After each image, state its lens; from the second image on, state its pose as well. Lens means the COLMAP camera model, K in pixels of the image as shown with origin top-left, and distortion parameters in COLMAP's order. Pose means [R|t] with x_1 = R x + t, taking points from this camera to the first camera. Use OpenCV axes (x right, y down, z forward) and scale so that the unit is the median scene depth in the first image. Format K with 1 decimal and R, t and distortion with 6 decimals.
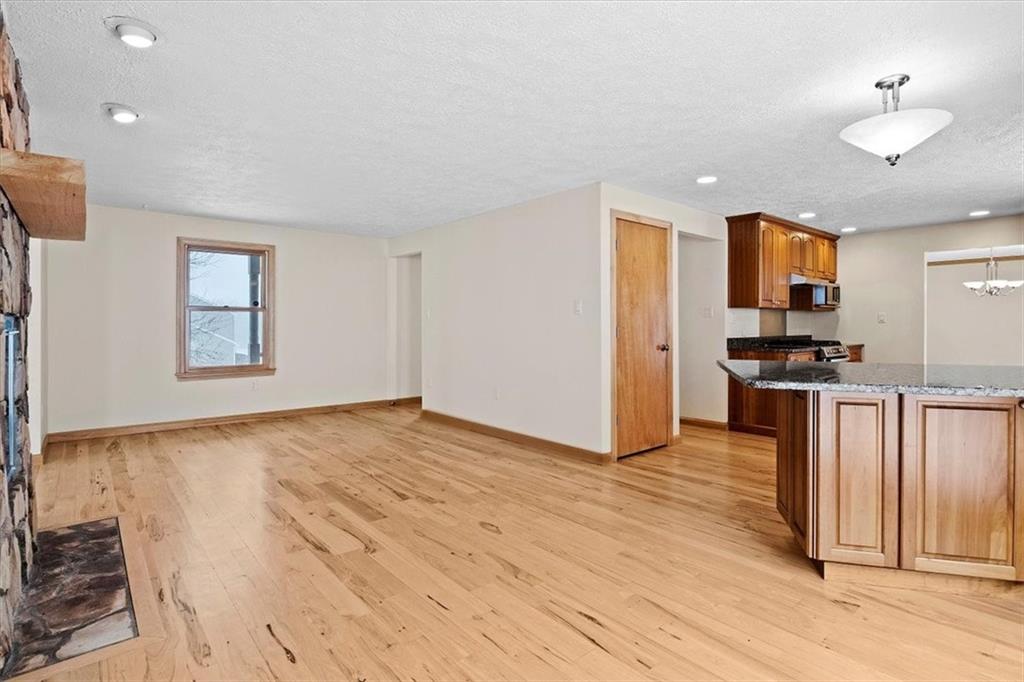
lens RADIAL K [[513.9, 0, 511.5], [0, 513.9, 334.3], [0, 0, 1]] dist [-0.000925, -0.000266]
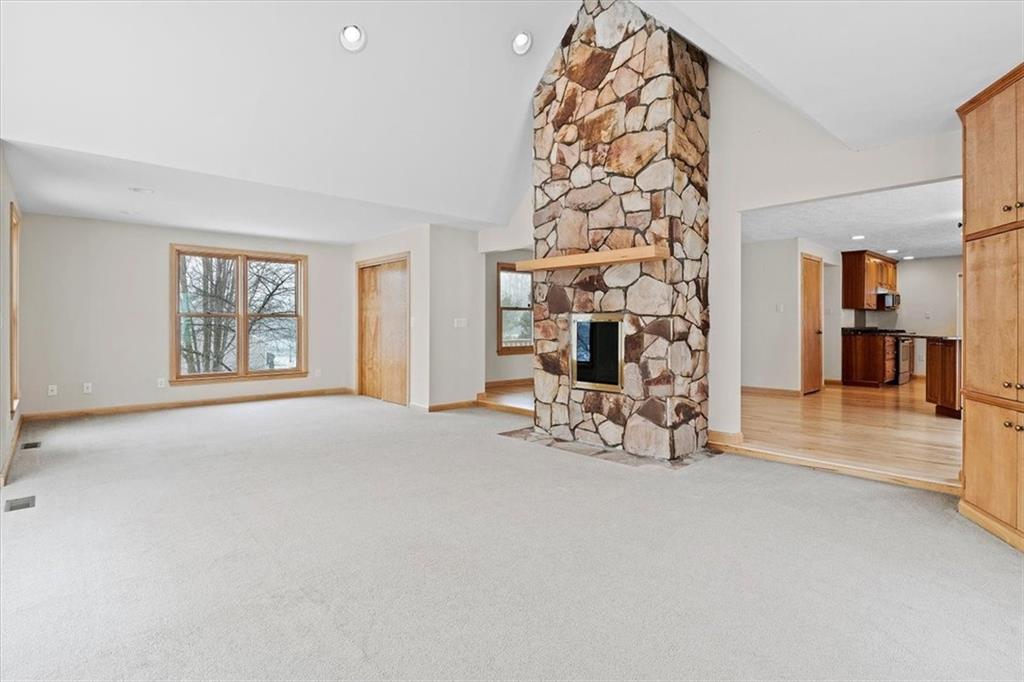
lens RADIAL K [[513.9, 0, 512.0], [0, 513.9, 334.8], [0, 0, 1]] dist [-0.000925, -0.000266]
pose [[0.999484, -0.006738, 0.031404, -0.615096], [0.007036, 0.999931, -0.009395, 0.035185], [-0.031339, 0.009611, 0.999463, -0.526137]]
